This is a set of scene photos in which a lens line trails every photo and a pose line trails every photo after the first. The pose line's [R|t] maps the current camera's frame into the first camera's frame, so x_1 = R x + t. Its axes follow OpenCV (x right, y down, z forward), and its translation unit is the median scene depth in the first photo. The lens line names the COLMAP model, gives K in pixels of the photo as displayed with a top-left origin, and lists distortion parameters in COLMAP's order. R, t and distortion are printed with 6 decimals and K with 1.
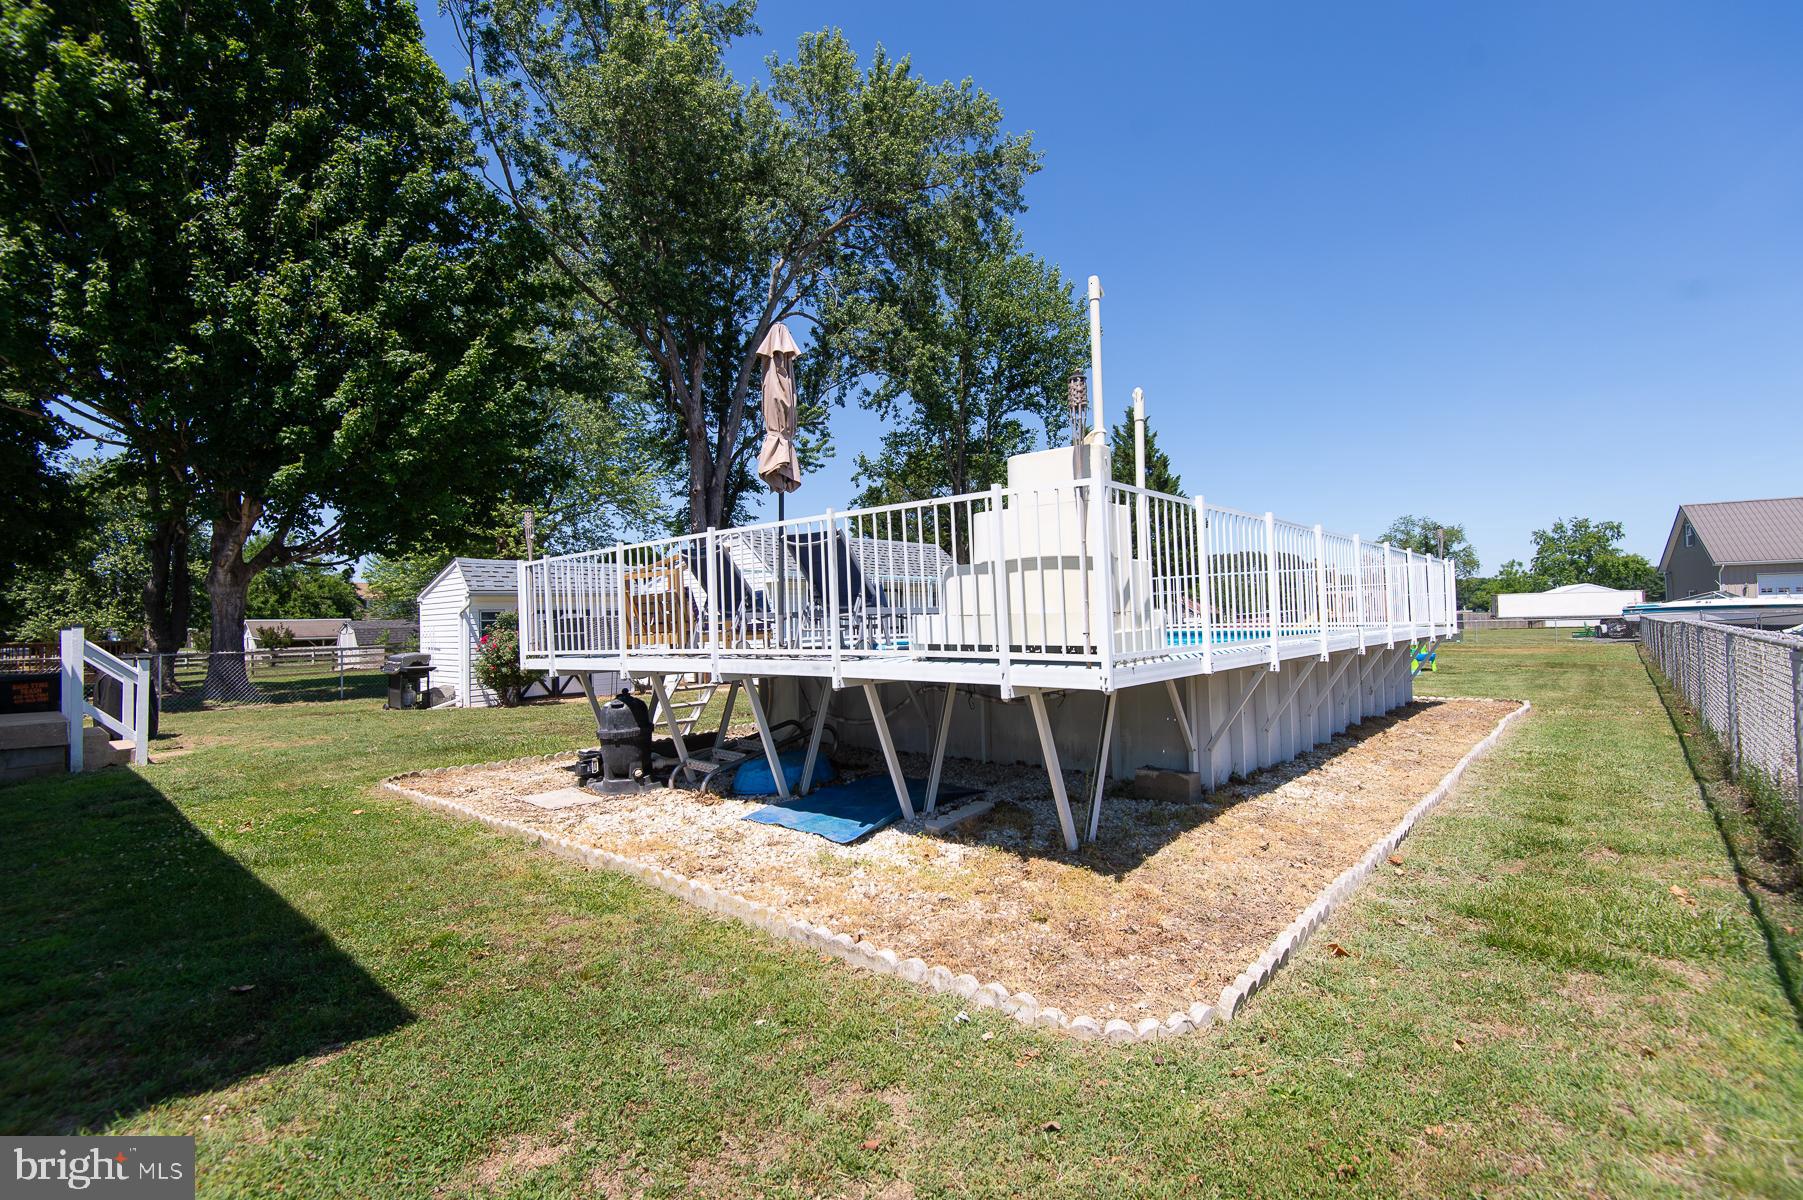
lens RADIAL K [[814.6, 0, 909.1], [0, 814.6, 594.5], [0, 0, 1]] dist [0.032112, -0.023665]
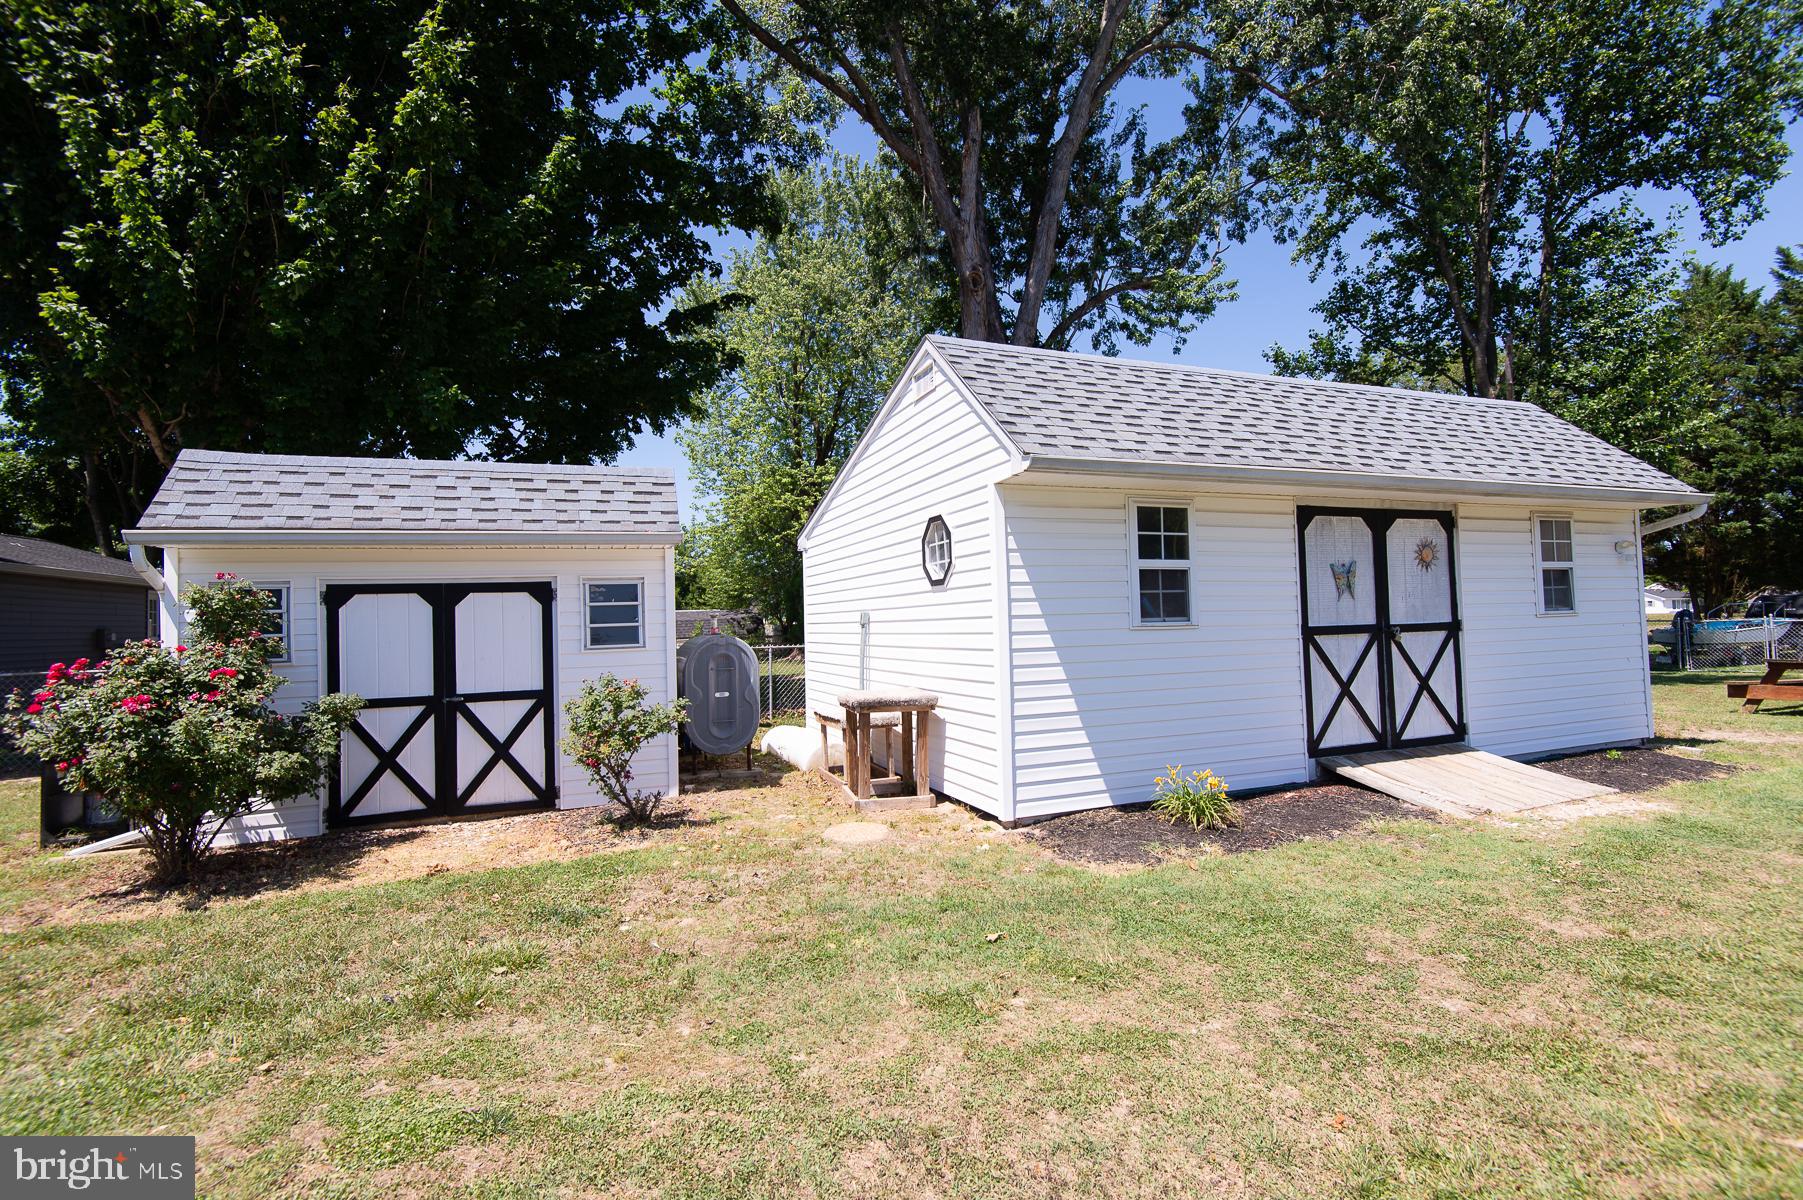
lens RADIAL K [[814.6, 0, 909.1], [0, 814.6, 594.5], [0, 0, 1]] dist [0.032112, -0.023665]
pose [[0.892598, -0.015974, -0.450571, -0.031661], [0.019978, 0.999792, 0.004133, 0.012599], [0.450411, -0.012691, 0.892731, 0.334734]]
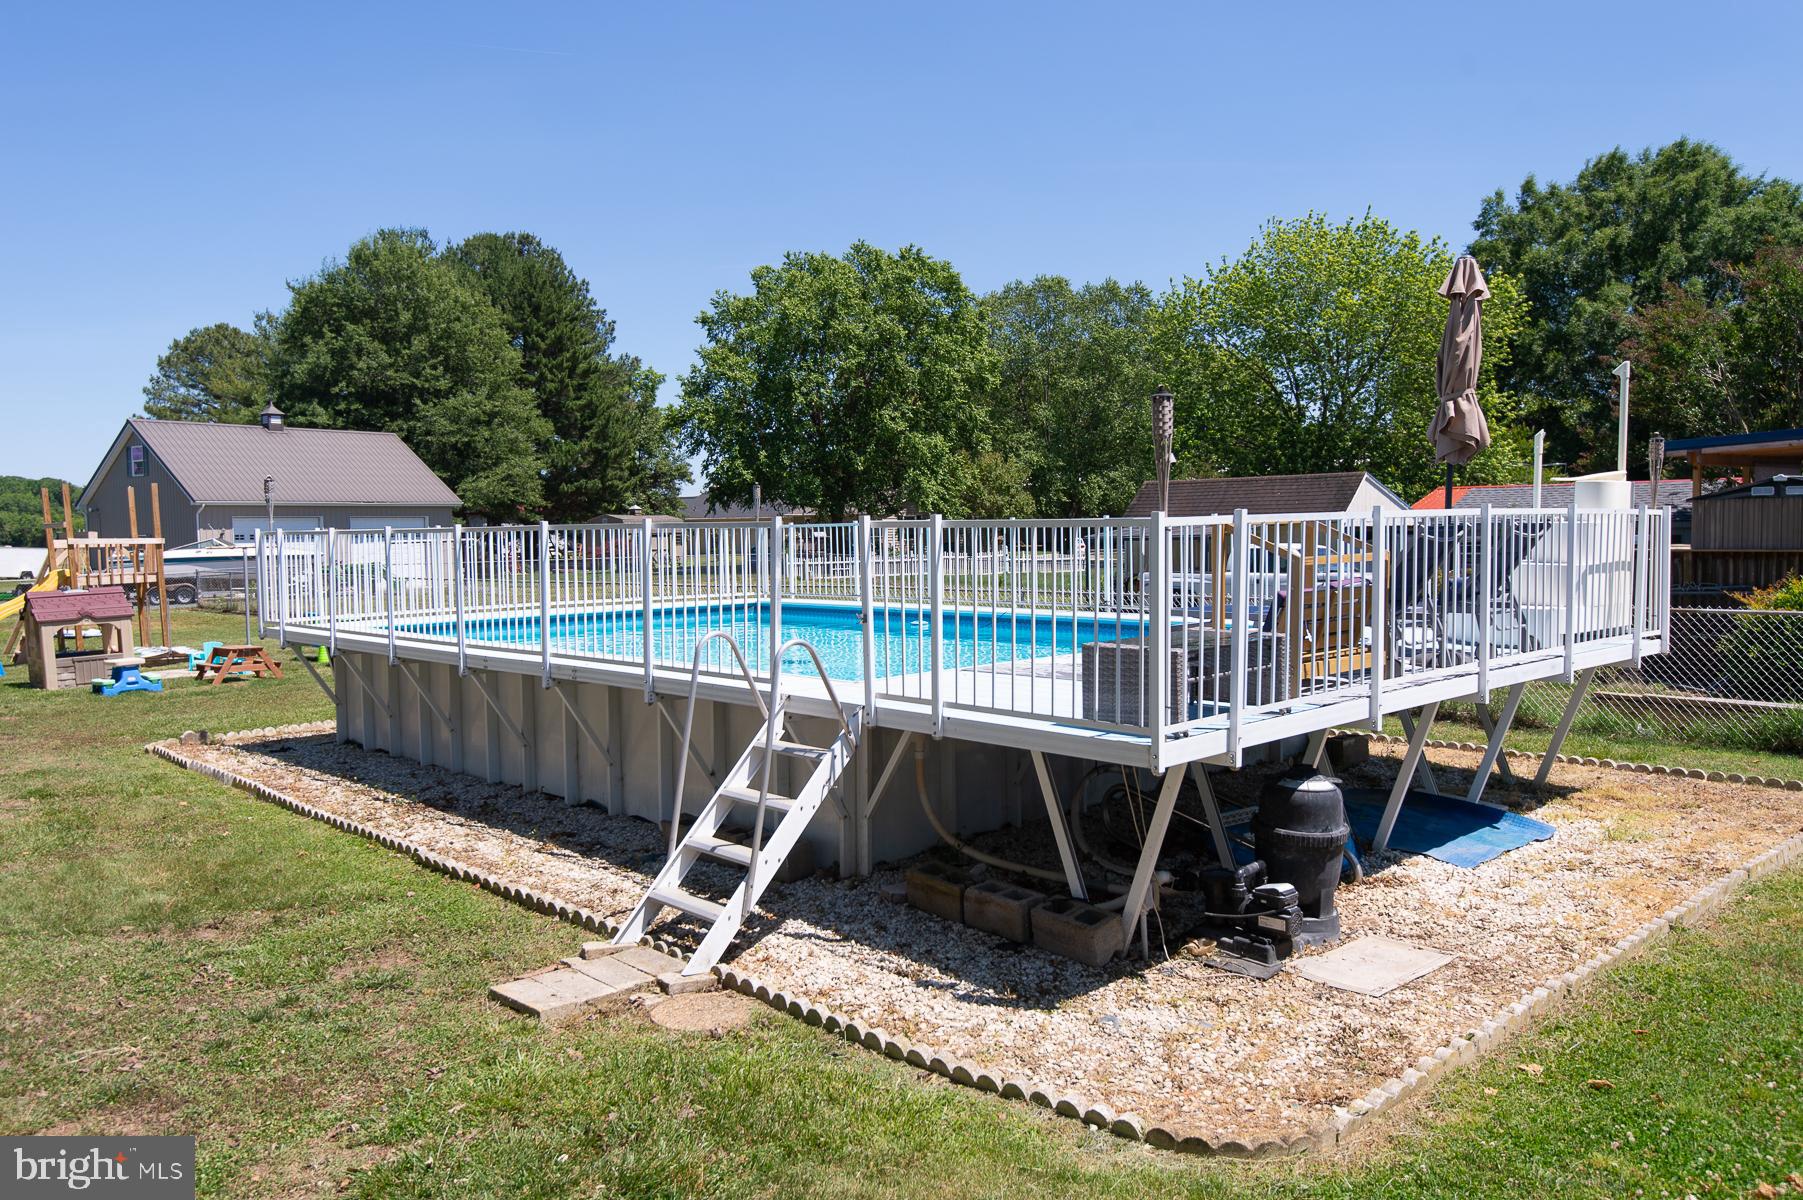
lens RADIAL K [[1318.0, 0, 896.5], [0, 1318.0, 600.5], [0, 0, 1]] dist [0.028984, -0.007405]
pose [[0.098386, -0.034683, 0.994544, -0.229220], [-0.019812, 0.999126, 0.036803, -0.003472], [-0.994951, -0.023325, 0.097613, 0.214033]]
